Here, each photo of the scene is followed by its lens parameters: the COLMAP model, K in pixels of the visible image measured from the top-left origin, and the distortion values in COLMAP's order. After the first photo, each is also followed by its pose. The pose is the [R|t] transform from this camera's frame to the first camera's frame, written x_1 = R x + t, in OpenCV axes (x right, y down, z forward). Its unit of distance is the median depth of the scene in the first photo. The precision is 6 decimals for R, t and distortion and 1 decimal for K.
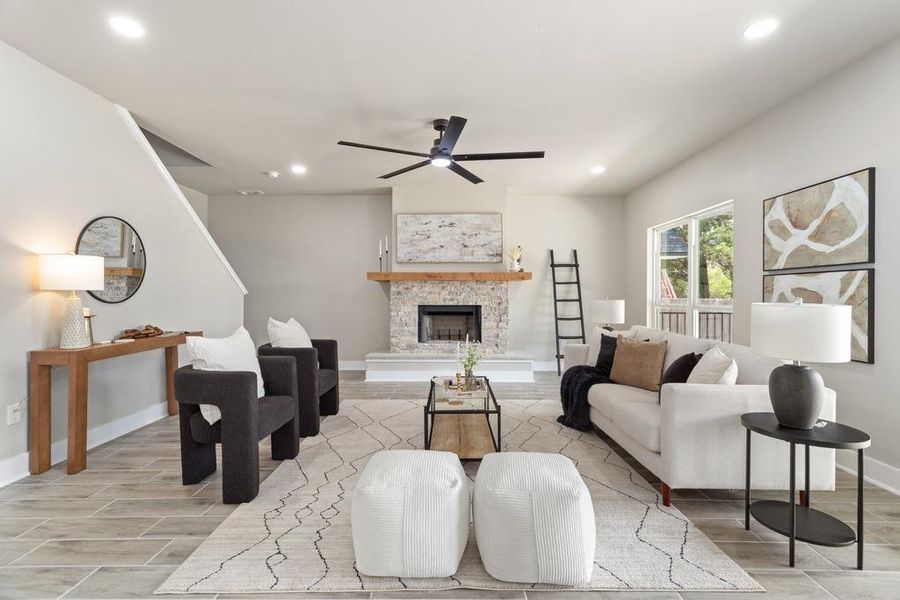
lens RADIAL K [[423.7, 0, 451.9], [0, 423.7, 296.8], [0, 0, 1]] dist [-0.000995, 0.001742]
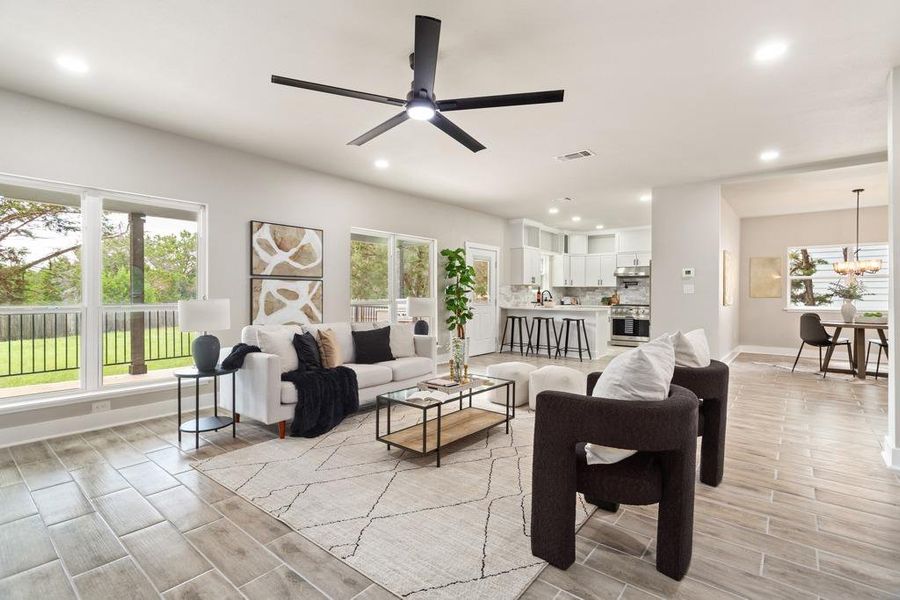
lens RADIAL K [[421.2, 0, 454.4], [0, 421.2, 297.8], [0, 0, 1]] dist [0.004342, 0.001285]
pose [[-0.786394, -0.007043, 0.617685, -0.622555], [0.001760, 0.999905, 0.013642, -0.008328], [-0.617722, 0.011815, -0.786308, 1.833151]]
